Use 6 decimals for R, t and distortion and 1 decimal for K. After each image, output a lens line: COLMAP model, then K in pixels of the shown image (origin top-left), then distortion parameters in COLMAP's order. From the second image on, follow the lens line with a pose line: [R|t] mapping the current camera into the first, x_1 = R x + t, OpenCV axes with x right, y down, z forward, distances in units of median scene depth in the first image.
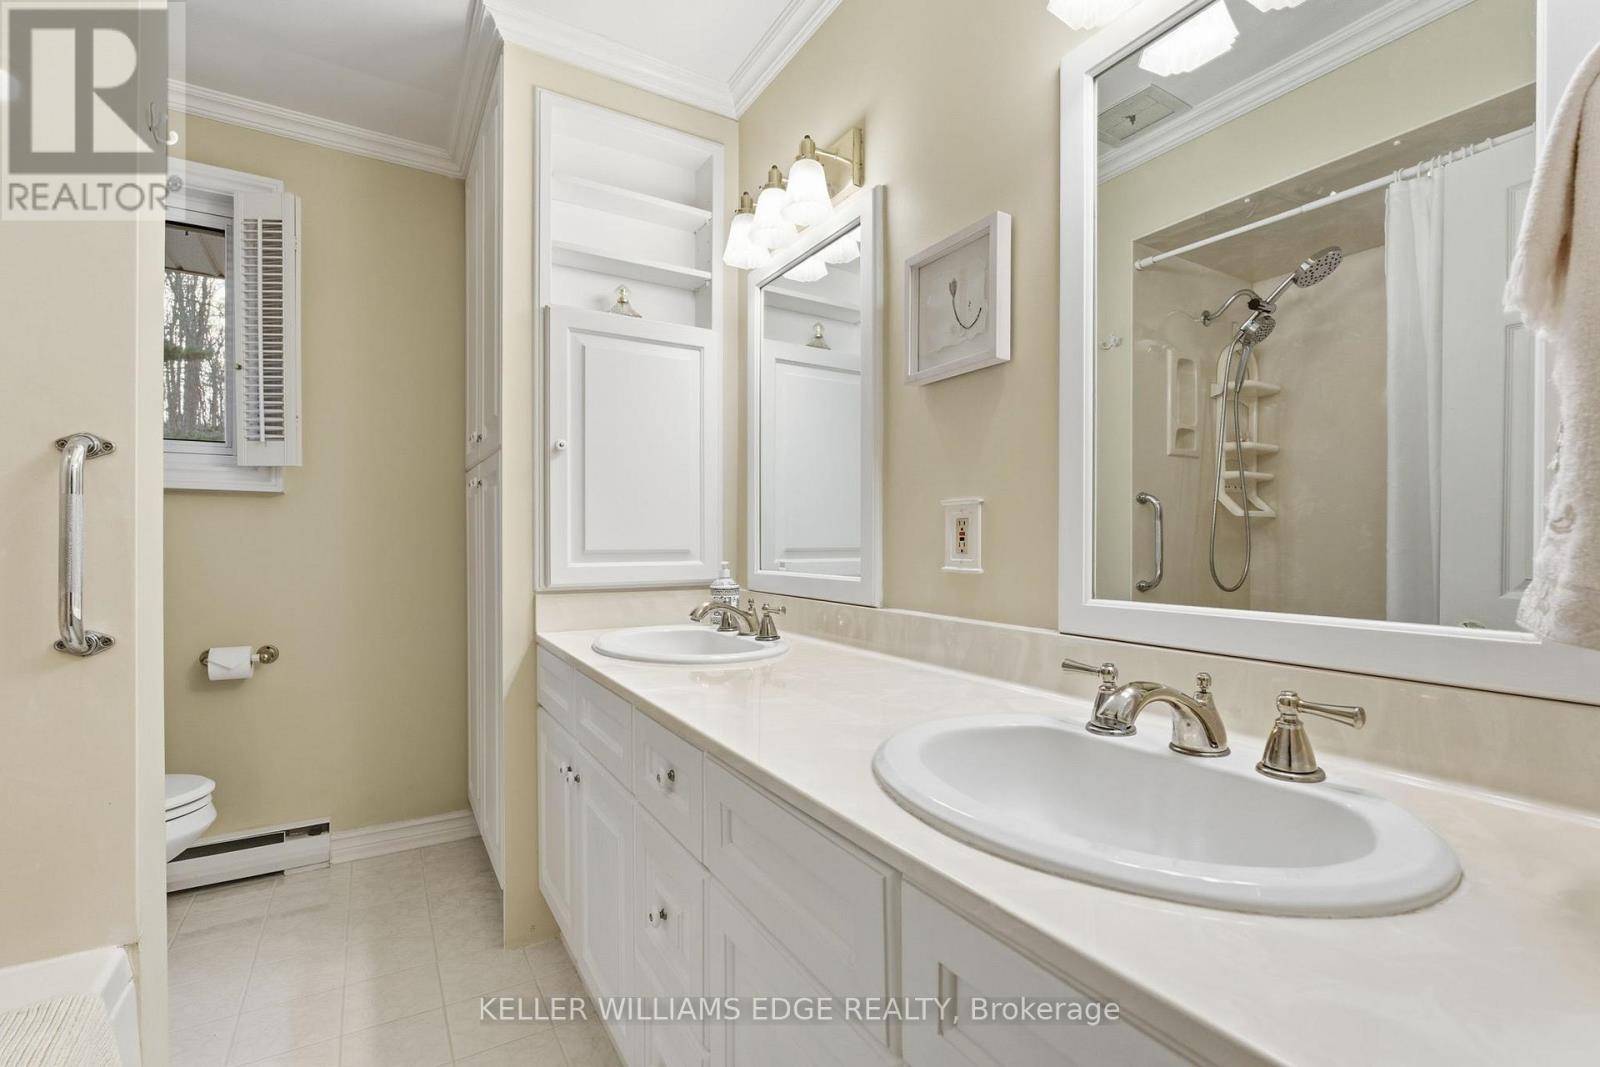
lens RADIAL K [[707.4, 0, 799.6], [0, 707.4, 539.9], [0, 0, 1]] dist [-0.009310, 0.000352]
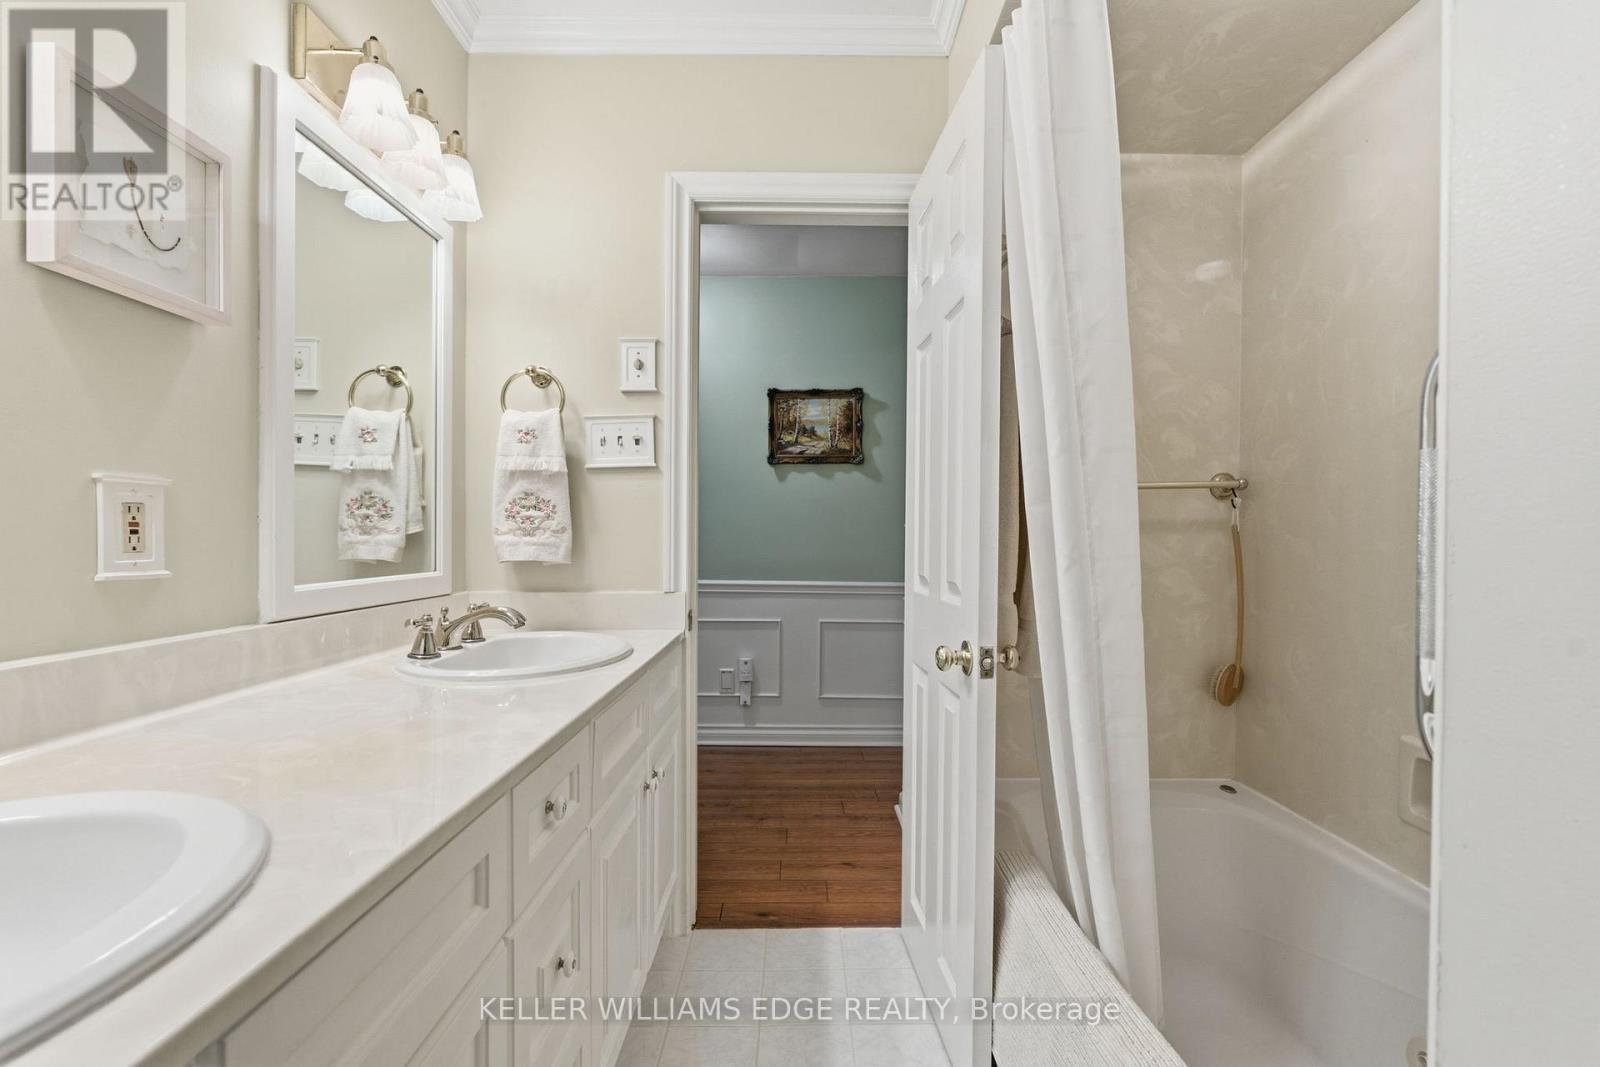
lens RADIAL K [[707.4, 0, 802.2], [0, 707.4, 536.9], [0, 0, 1]] dist [-0.009310, 0.000352]
pose [[-0.853109, -0.003240, 0.521722, -0.718774], [-0.001862, 0.999993, 0.003165, 0.000486], [-0.521729, 0.001729, -0.853110, 1.266896]]
